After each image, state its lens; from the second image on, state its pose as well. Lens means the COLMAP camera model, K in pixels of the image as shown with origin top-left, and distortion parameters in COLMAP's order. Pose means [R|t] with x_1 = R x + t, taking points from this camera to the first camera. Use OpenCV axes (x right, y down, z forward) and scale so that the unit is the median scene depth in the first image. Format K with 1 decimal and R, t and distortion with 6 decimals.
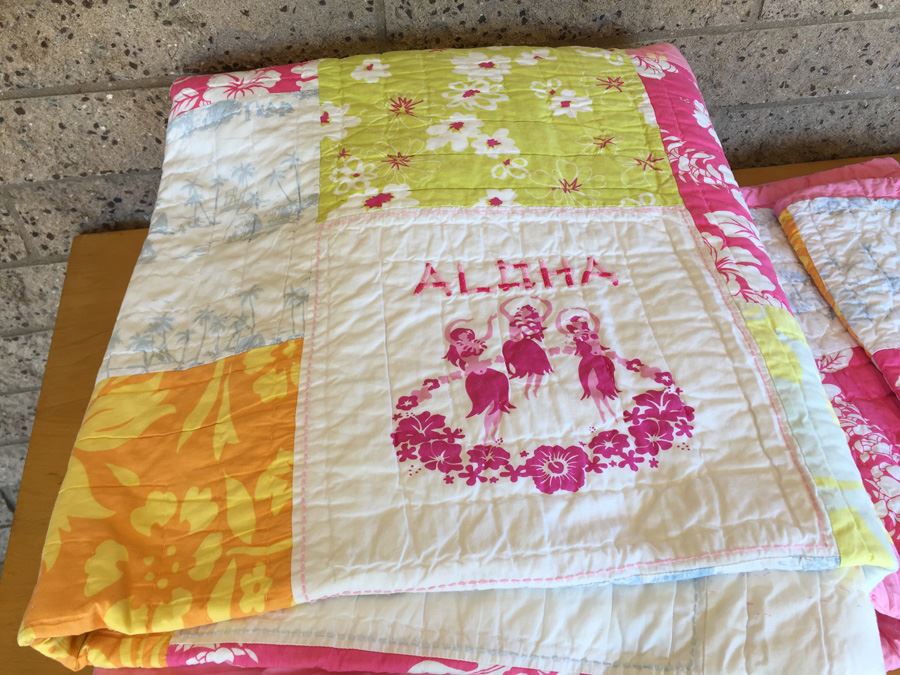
lens RADIAL K [[756.8, 0, 448.5], [0, 756.8, 338.0], [0, 0, 1]] dist [0.065983, -0.099031]
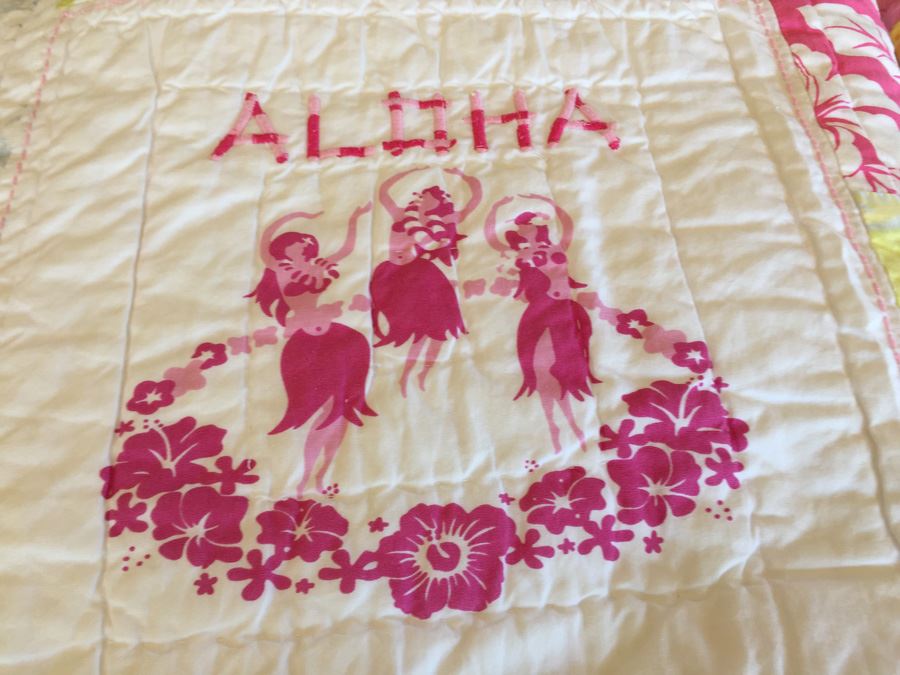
lens RADIAL K [[756.8, 0, 452.3], [0, 756.8, 335.3], [0, 0, 1]] dist [0.065983, -0.099031]
pose [[0.999196, 0.031814, -0.024384, 0.137346], [-0.025958, 0.977111, 0.211142, -0.055909], [0.030543, -0.210339, 0.977151, 0.505215]]
